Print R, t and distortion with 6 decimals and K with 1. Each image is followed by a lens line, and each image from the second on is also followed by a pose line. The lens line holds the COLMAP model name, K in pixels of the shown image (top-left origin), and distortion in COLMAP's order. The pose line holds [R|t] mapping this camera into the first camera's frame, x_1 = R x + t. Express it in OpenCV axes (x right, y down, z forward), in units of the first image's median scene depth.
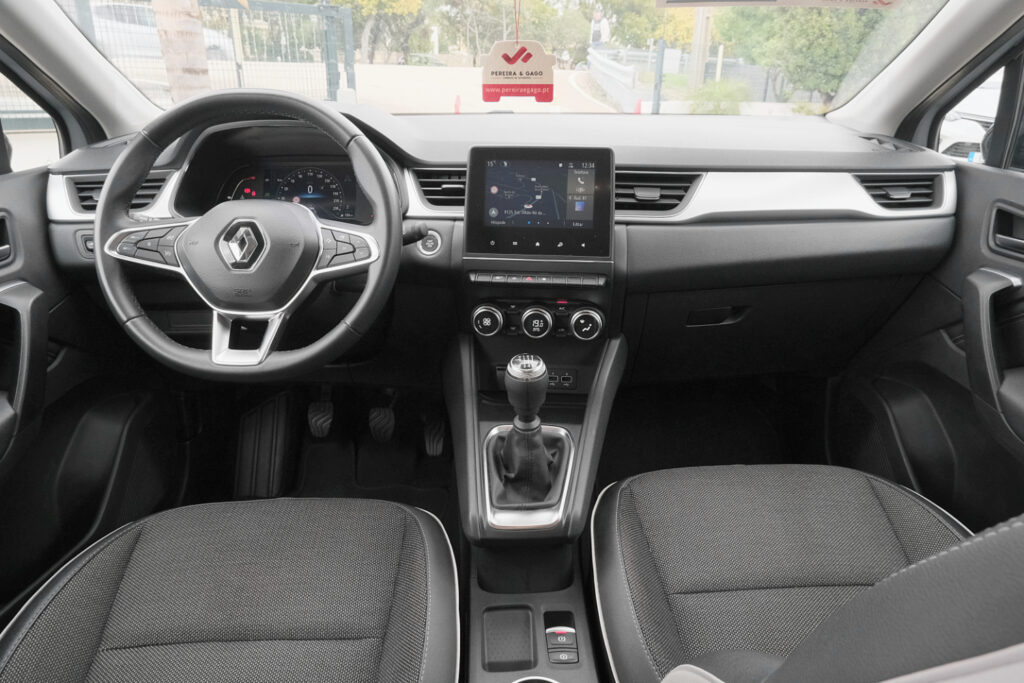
lens RADIAL K [[639.7, 0, 512.0], [0, 639.7, 341.5], [0, 0, 1]] dist [-0.004791, -0.000936]
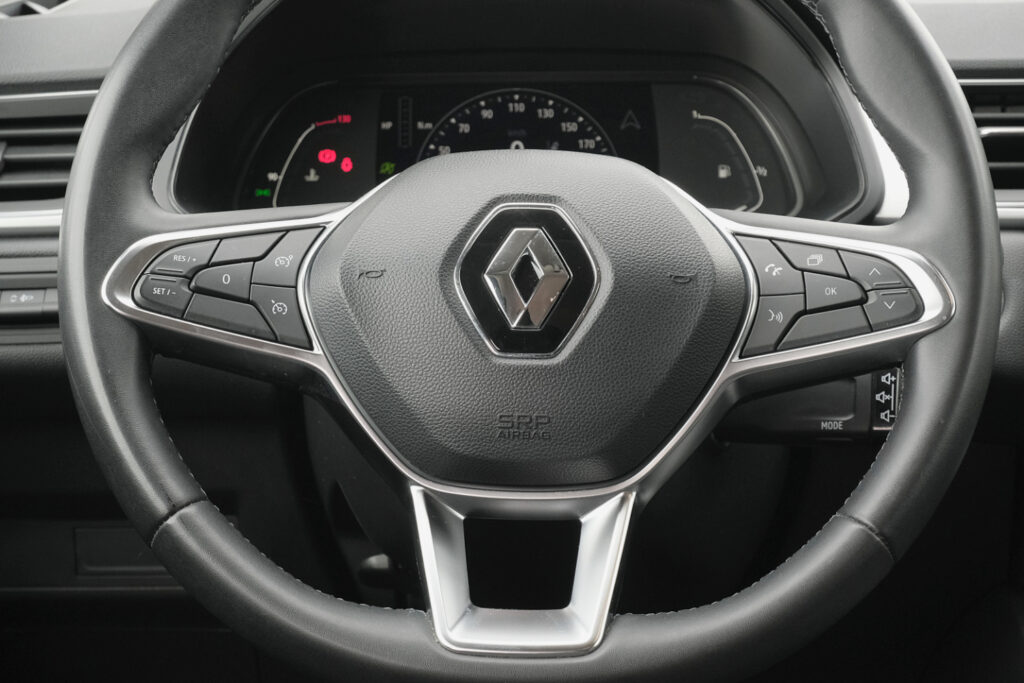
lens RADIAL K [[2018.2, 0, 512.0], [0, 2018.2, 341.5], [0, 0, 1]] dist [-0.053326, -0.133247]
pose [[0.999714, -0.001991, -0.023819, -0.396483], [-0.002583, 0.981693, -0.190455, 0.071251], [0.023762, 0.190462, 0.981407, 0.011095]]
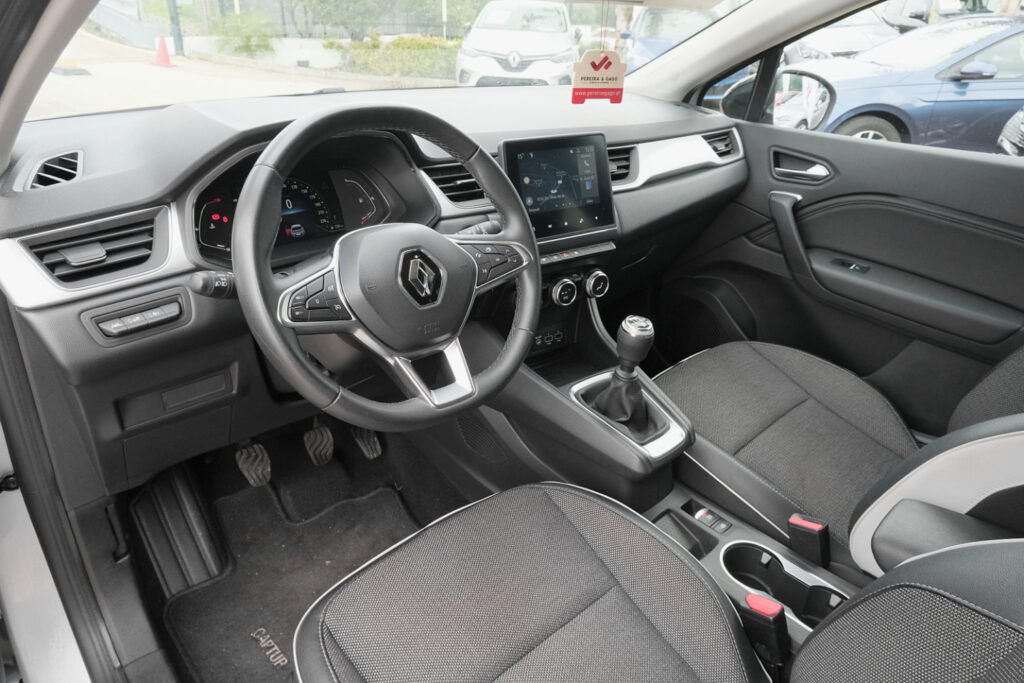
lens RADIAL K [[658.7, 0, 512.0], [0, 658.7, 341.5], [0, 0, 1]] dist [-0.007933, -0.001370]
pose [[0.757406, -0.271360, 0.593885, -0.891263], [0.221329, 0.962401, 0.157473, -0.179453], [-0.614288, 0.012173, 0.788988, 0.168940]]
